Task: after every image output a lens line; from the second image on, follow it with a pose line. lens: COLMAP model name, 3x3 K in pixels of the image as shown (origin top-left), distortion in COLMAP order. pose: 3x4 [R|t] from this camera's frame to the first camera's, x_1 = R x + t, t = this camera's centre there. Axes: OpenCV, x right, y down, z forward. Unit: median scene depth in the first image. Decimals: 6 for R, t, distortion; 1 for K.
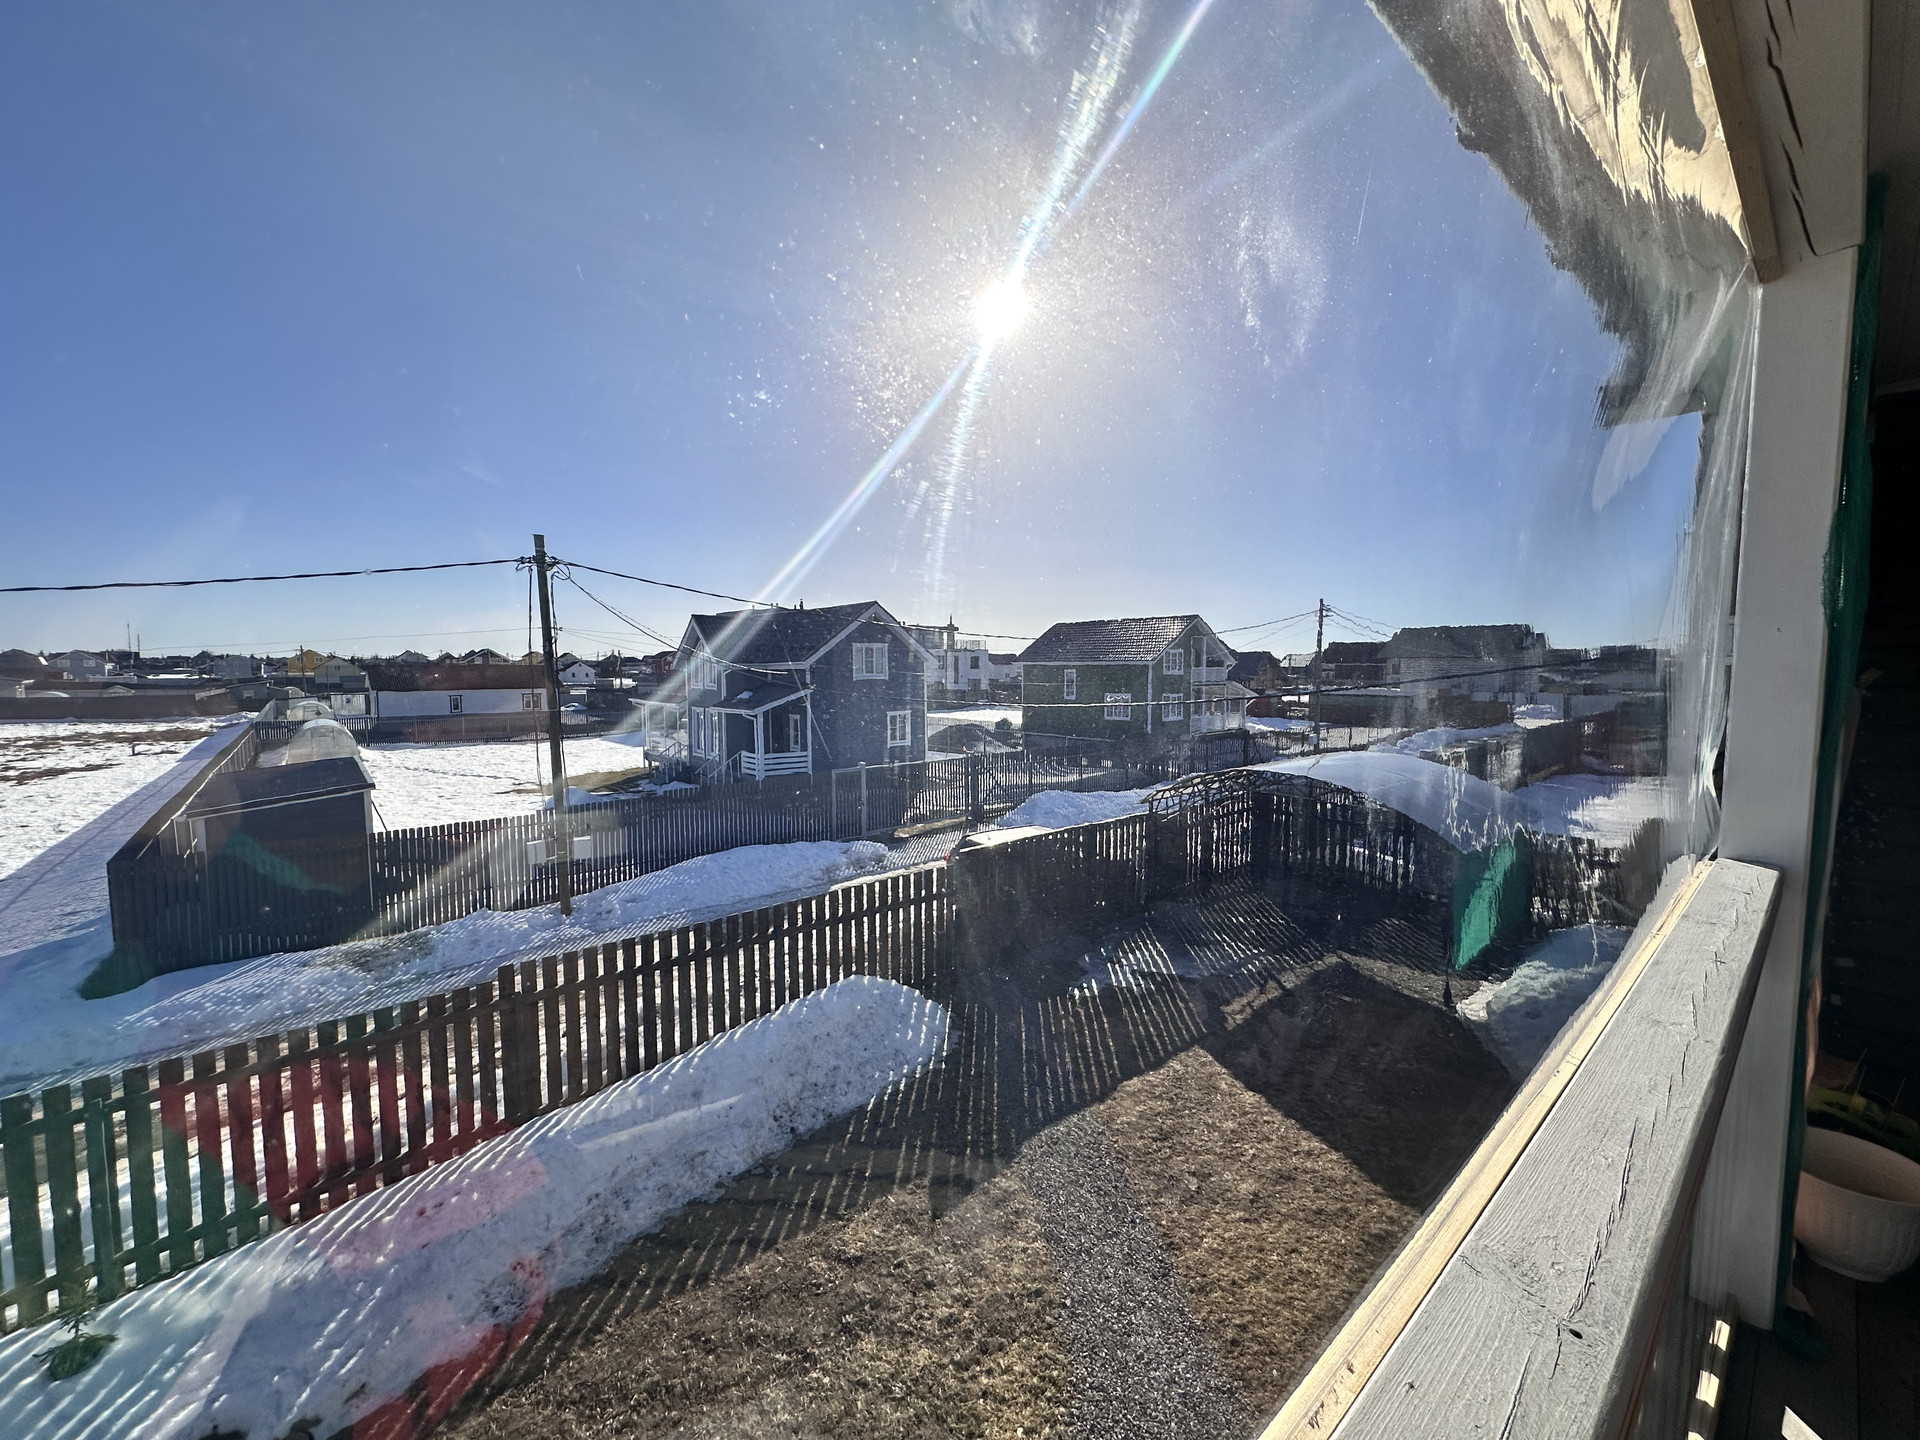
lens RADIAL K [[767.3, 0, 953.7], [0, 767.3, 720.3], [0, 0, 1]] dist [-0.000259, 0.000307]
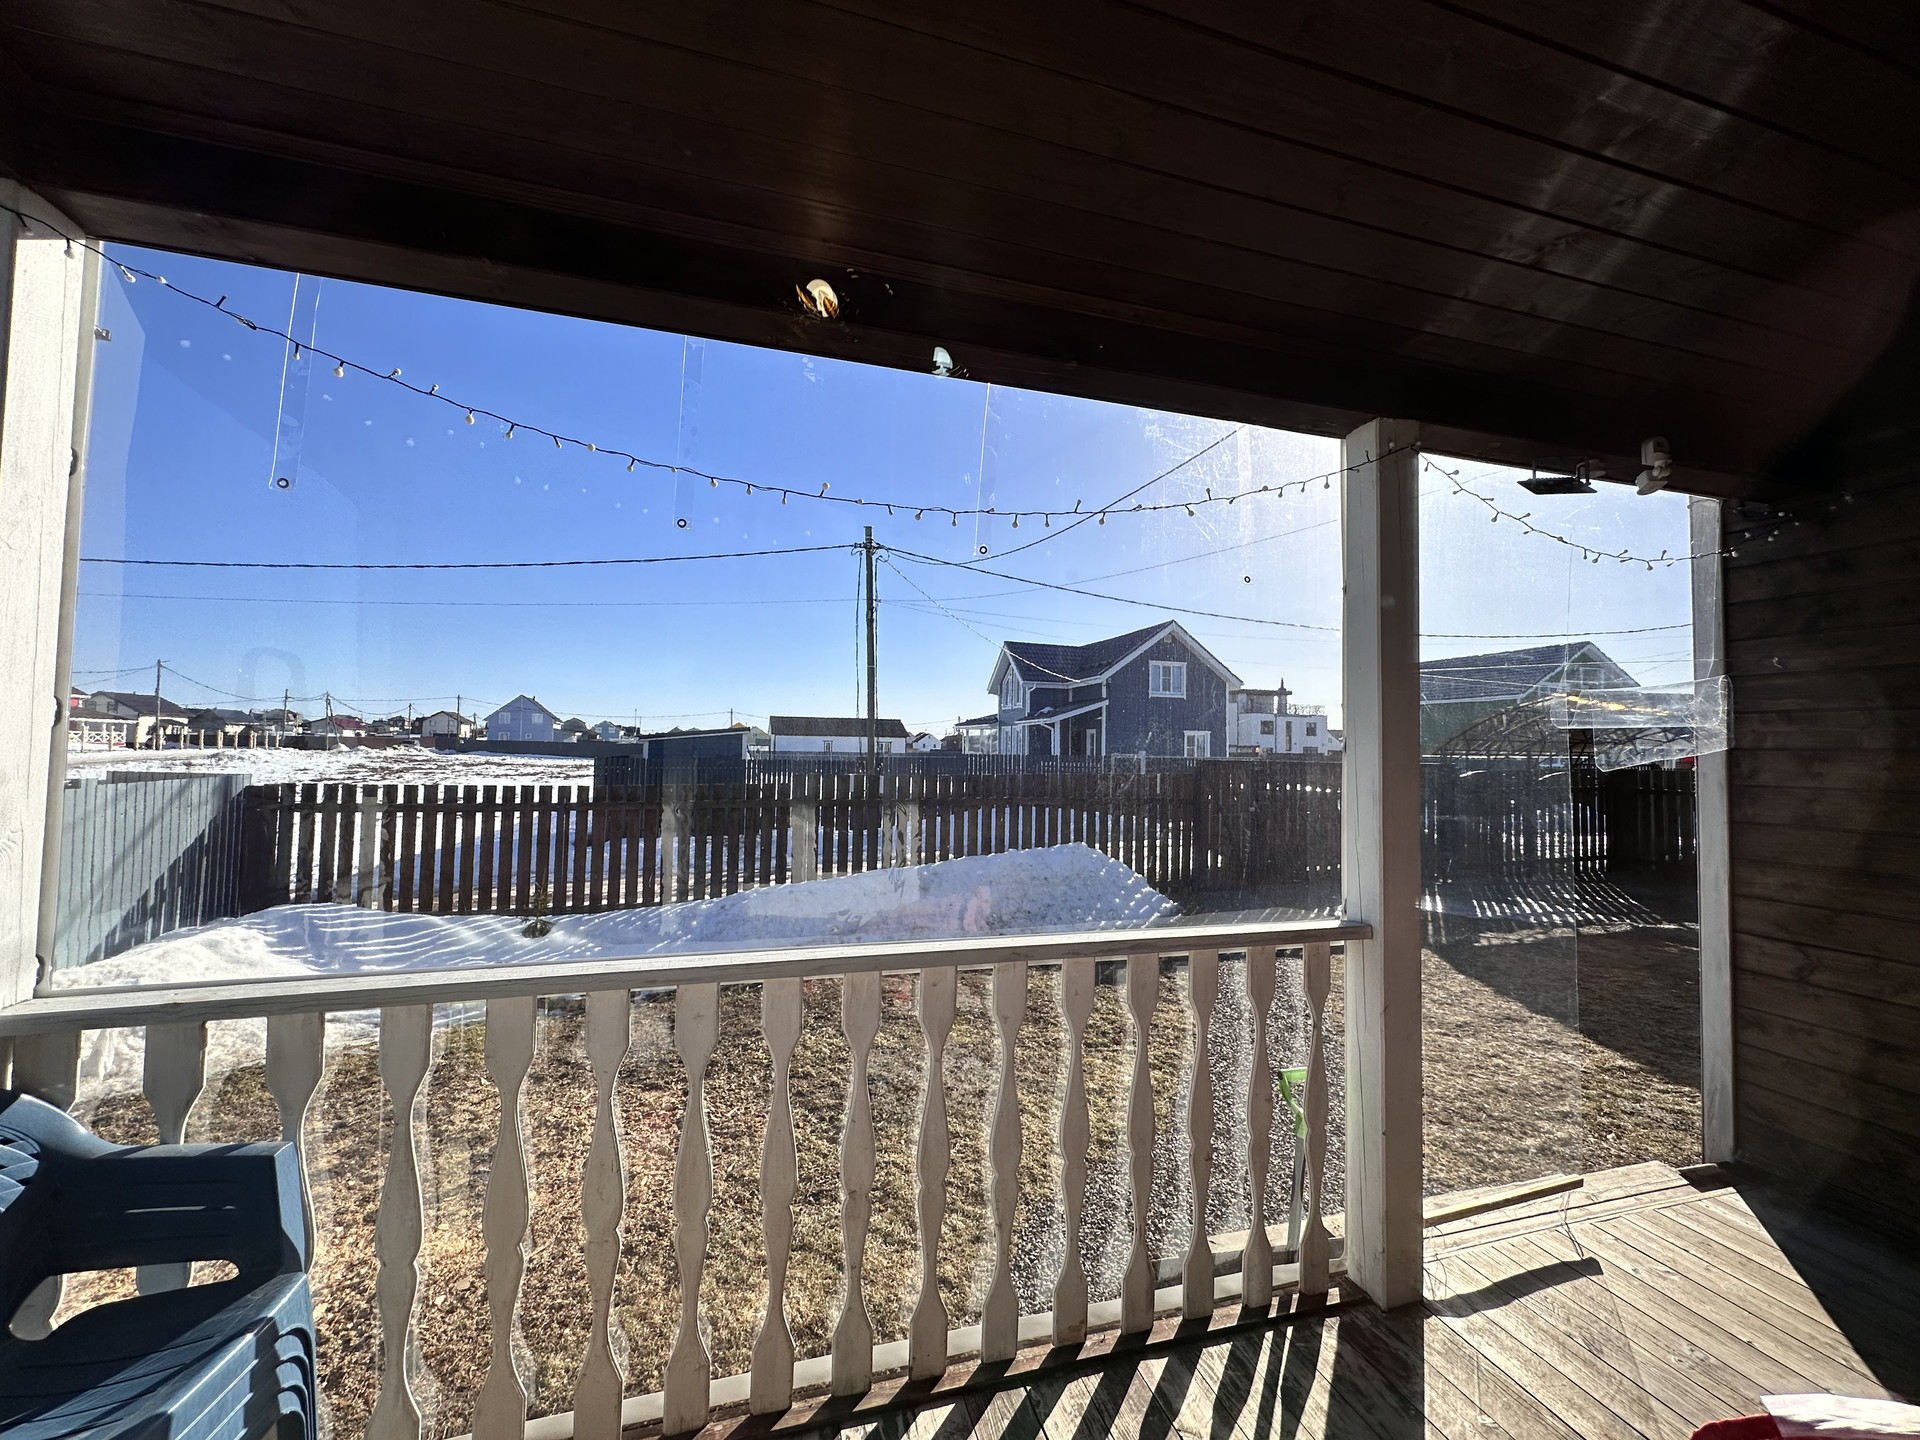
lens RADIAL K [[767.3, 0, 962.3], [0, 767.3, 723.3], [0, 0, 1]] dist [-0.000259, 0.000307]
pose [[0.914371, 0.005133, -0.404844, 0.054581], [-0.050716, 0.993496, -0.101950, 0.098907], [0.401687, 0.113752, 0.908685, -0.021715]]
